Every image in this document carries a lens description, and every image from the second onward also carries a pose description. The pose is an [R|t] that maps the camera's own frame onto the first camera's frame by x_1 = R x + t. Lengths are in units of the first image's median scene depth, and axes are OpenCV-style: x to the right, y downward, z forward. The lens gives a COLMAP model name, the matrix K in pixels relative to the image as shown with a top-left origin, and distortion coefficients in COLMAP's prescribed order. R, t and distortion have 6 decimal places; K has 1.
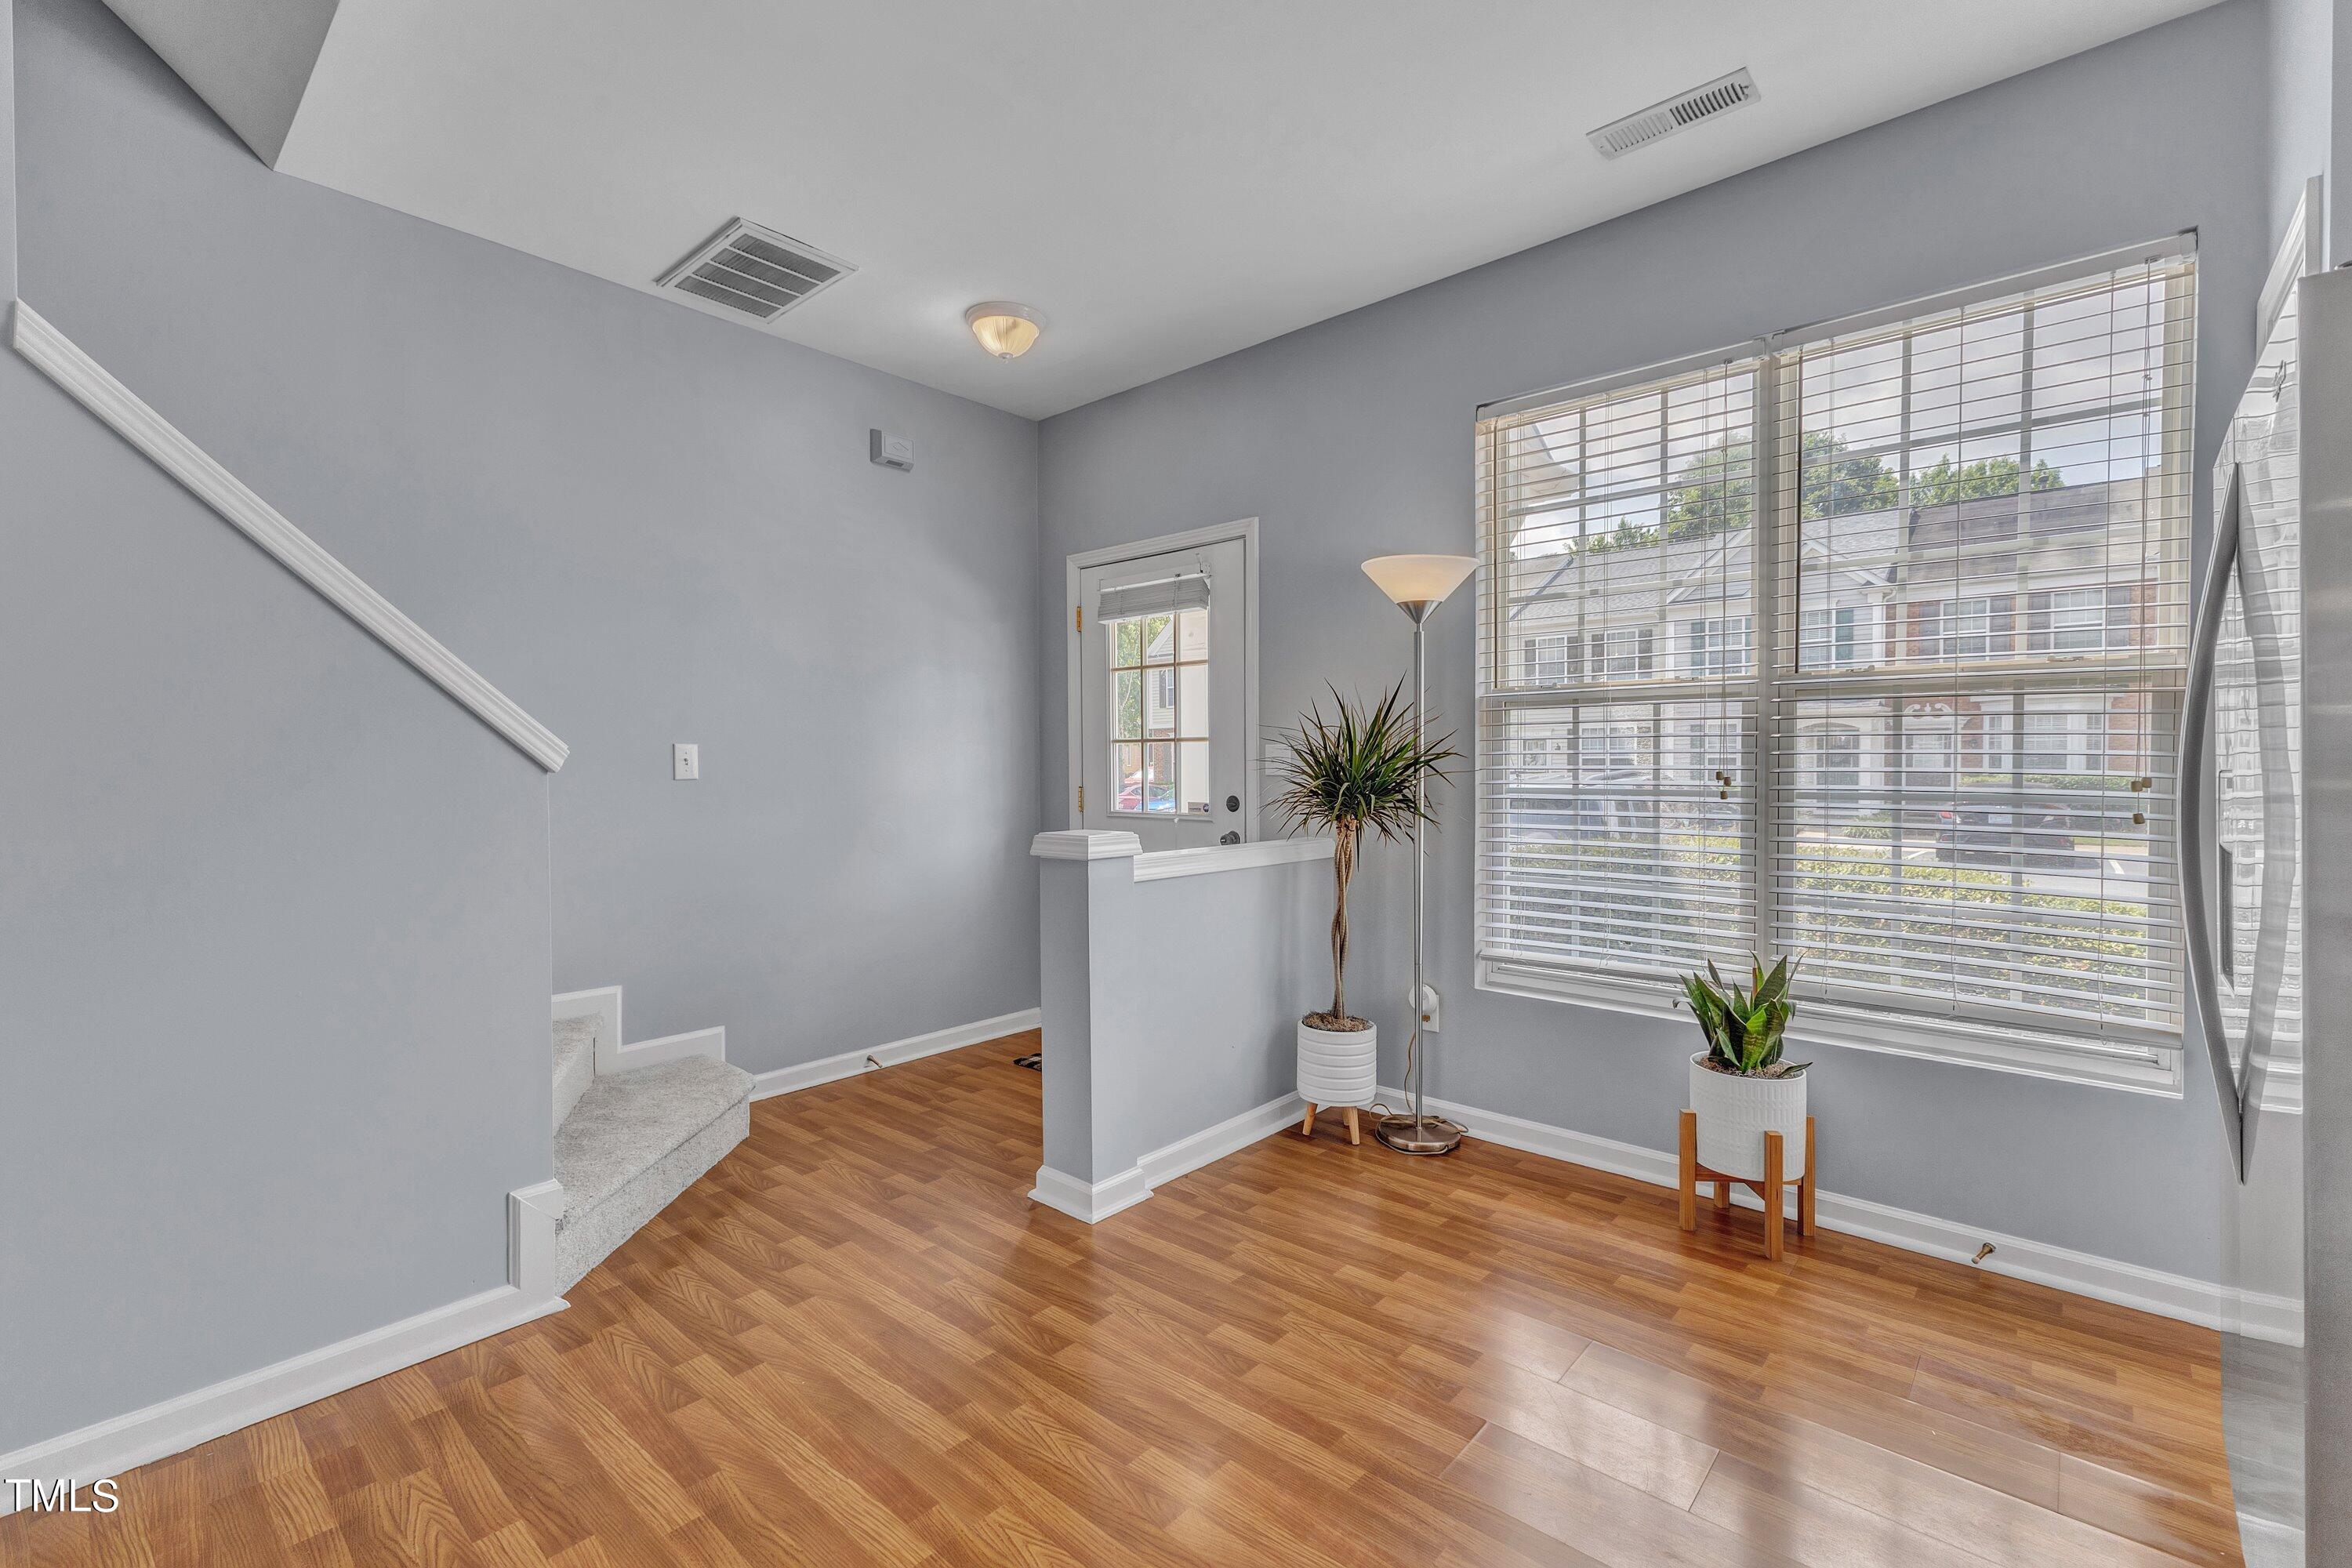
lens RADIAL K [[1002.7, 0, 1176.6], [0, 1002.7, 782.9], [0, 0, 1]] dist [0.003111, -0.001642]
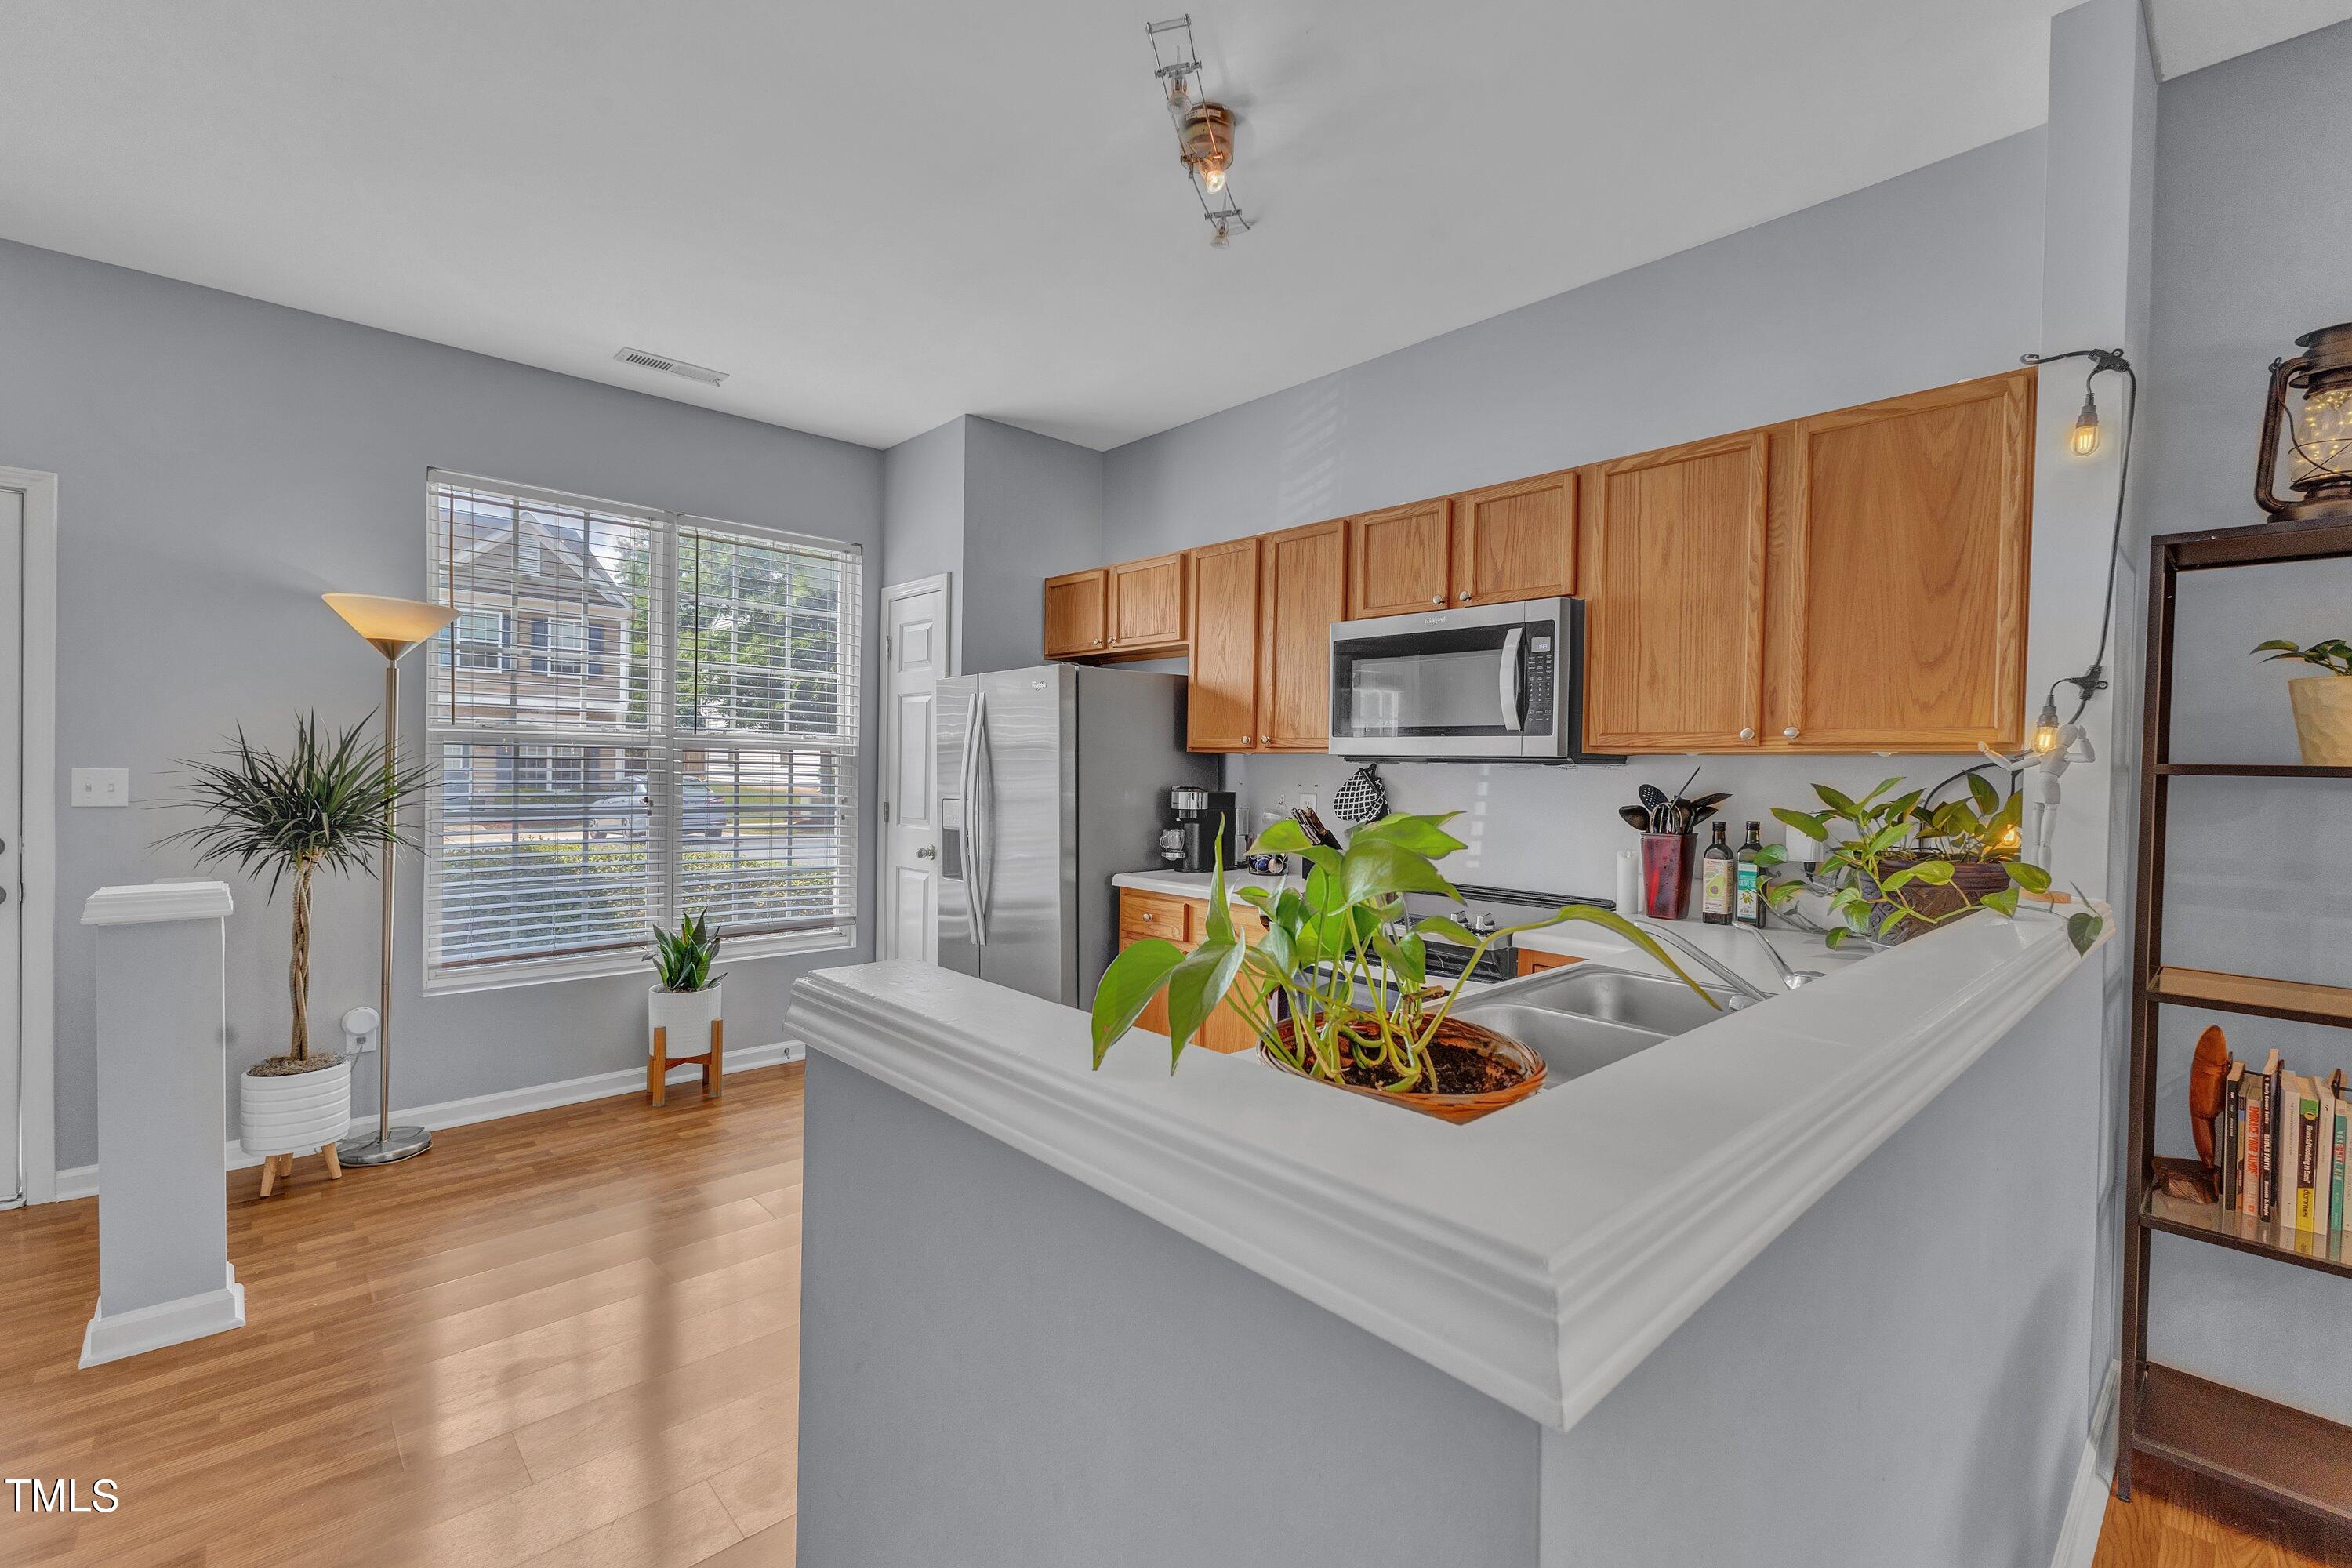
lens RADIAL K [[1002.7, 0, 1179.5], [0, 1002.7, 776.7], [0, 0, 1]] dist [0.003111, -0.001642]
pose [[0.104764, -0.011859, 0.994426, -0.740585], [-0.007859, 0.999888, 0.012752, -0.058560], [-0.994466, -0.009151, 0.104659, 0.067722]]
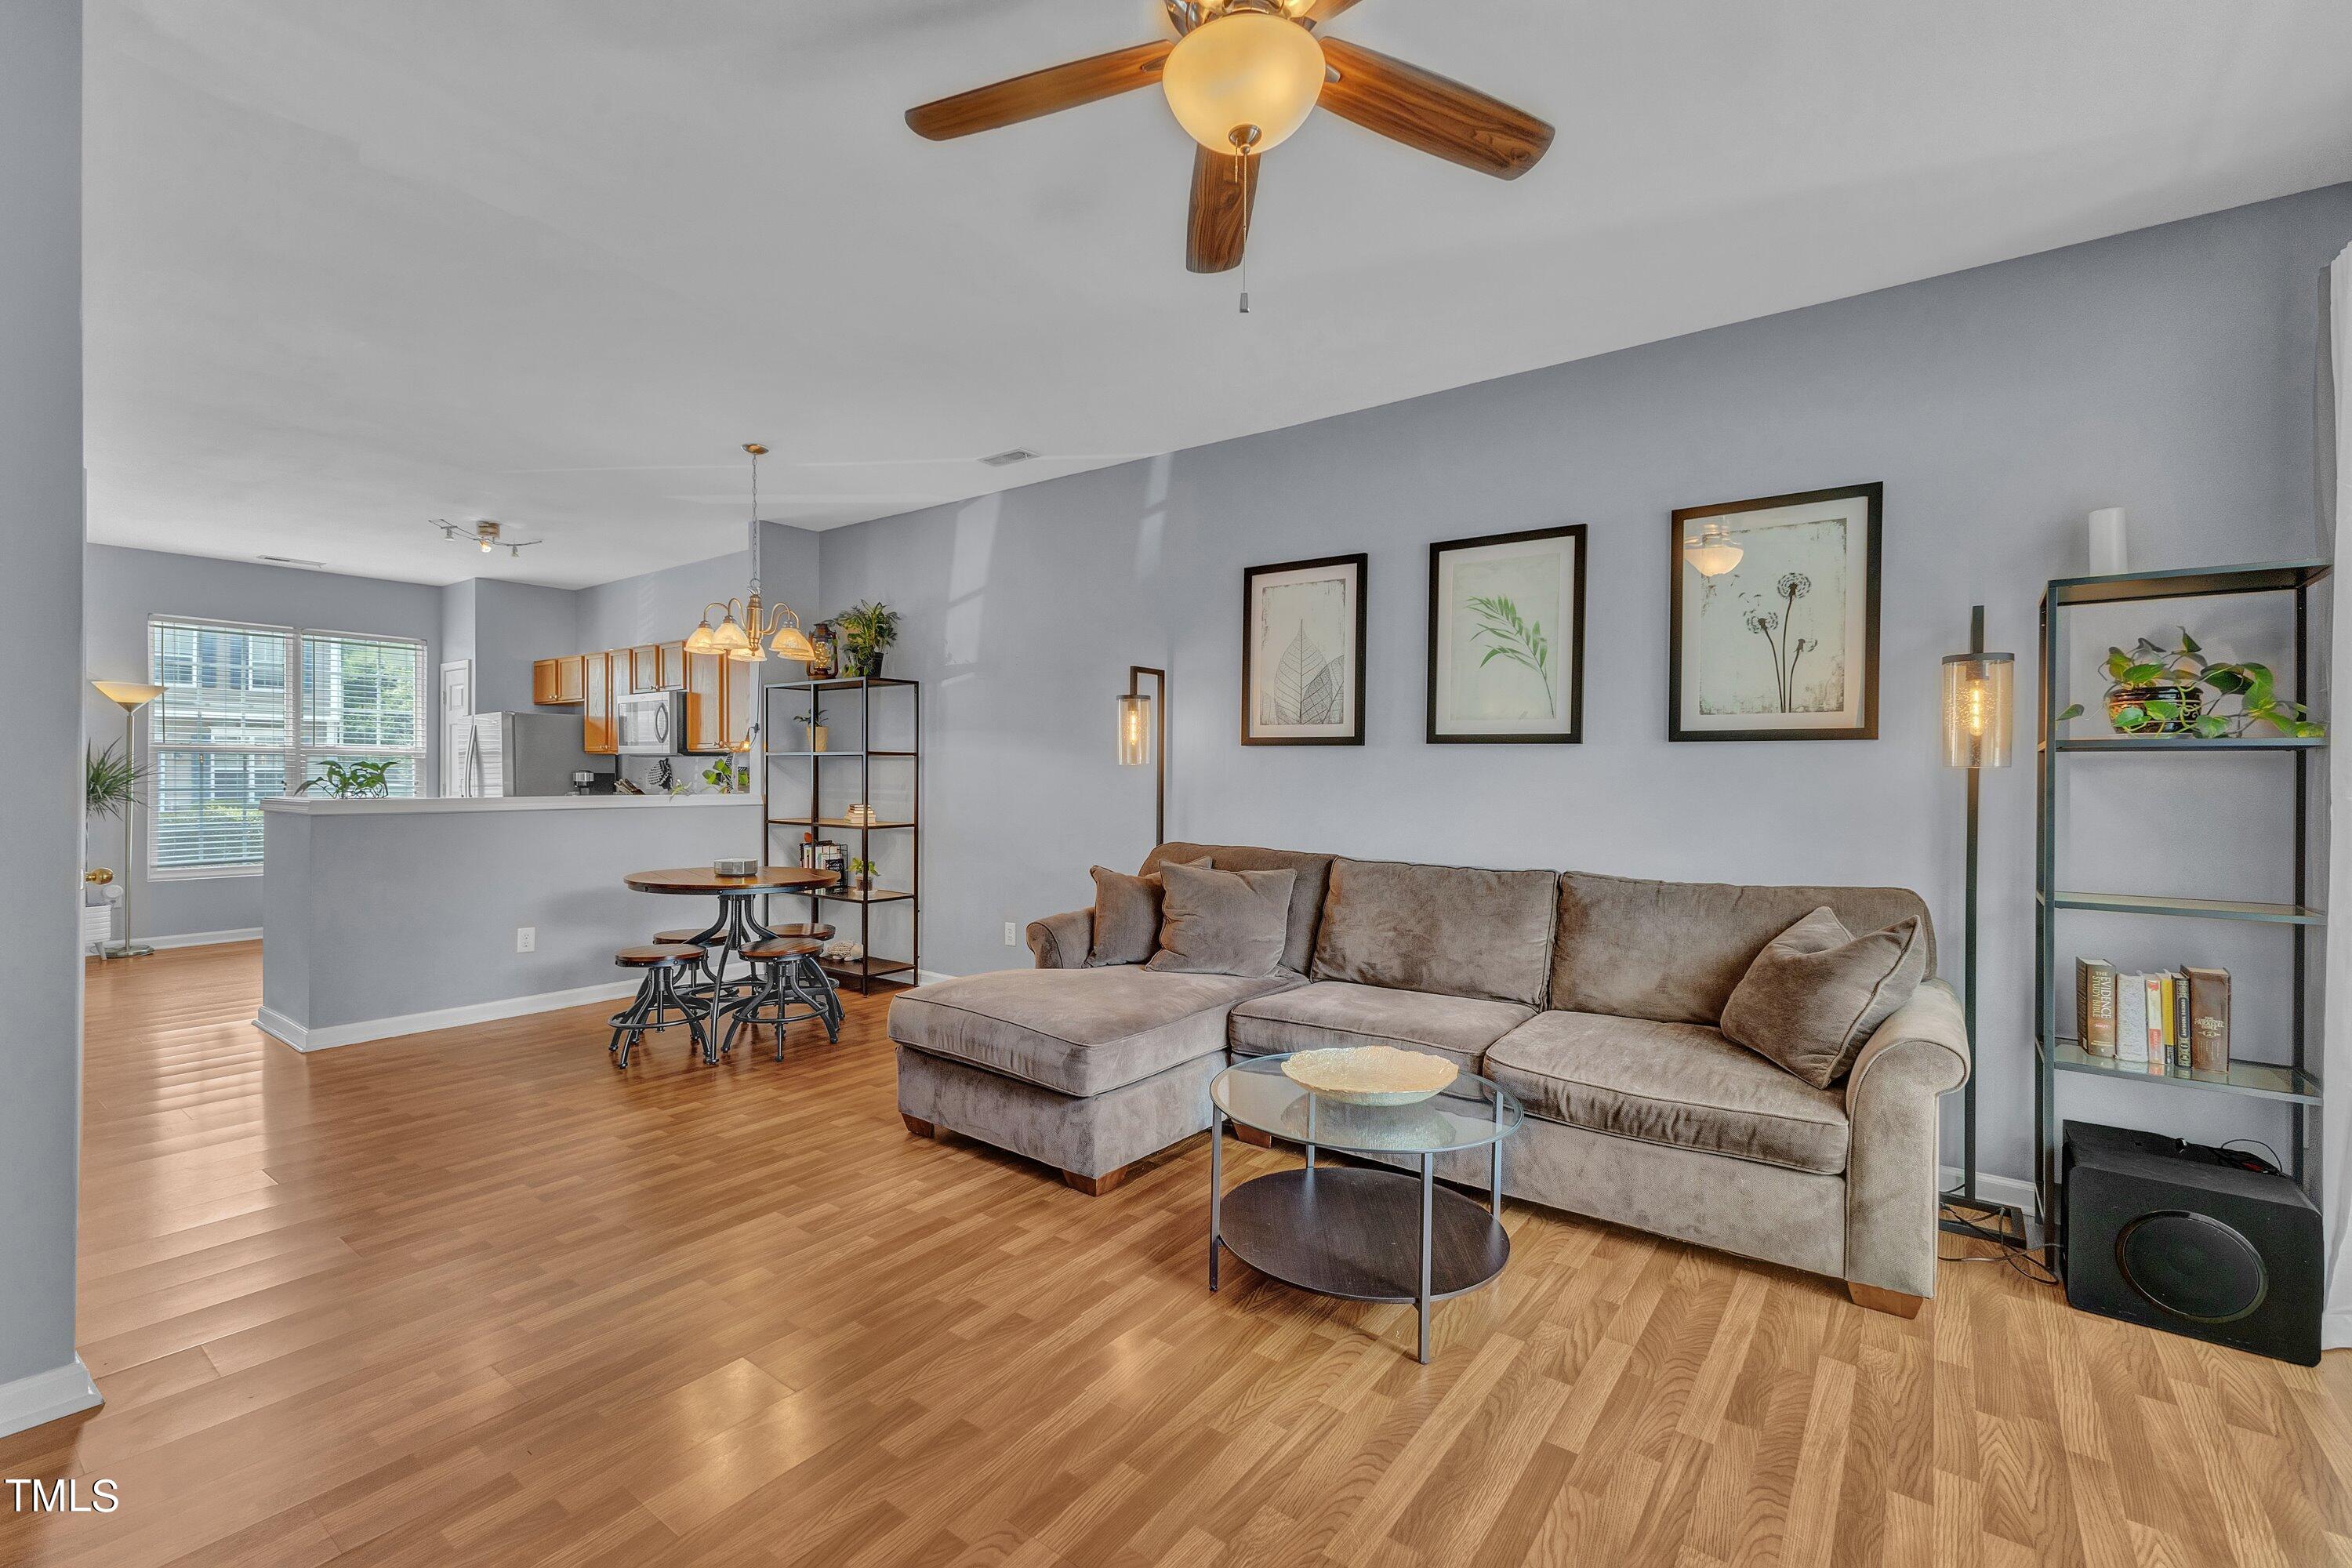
lens RADIAL K [[1002.7, 0, 1191.7], [0, 1002.7, 775.0], [0, 0, 1]] dist [0.003111, -0.001642]
pose [[-0.080229, -0.006400, 0.996756, -2.159515], [0.006149, 0.999957, 0.006915, -0.026347], [-0.996757, 0.006684, -0.080187, -1.139501]]
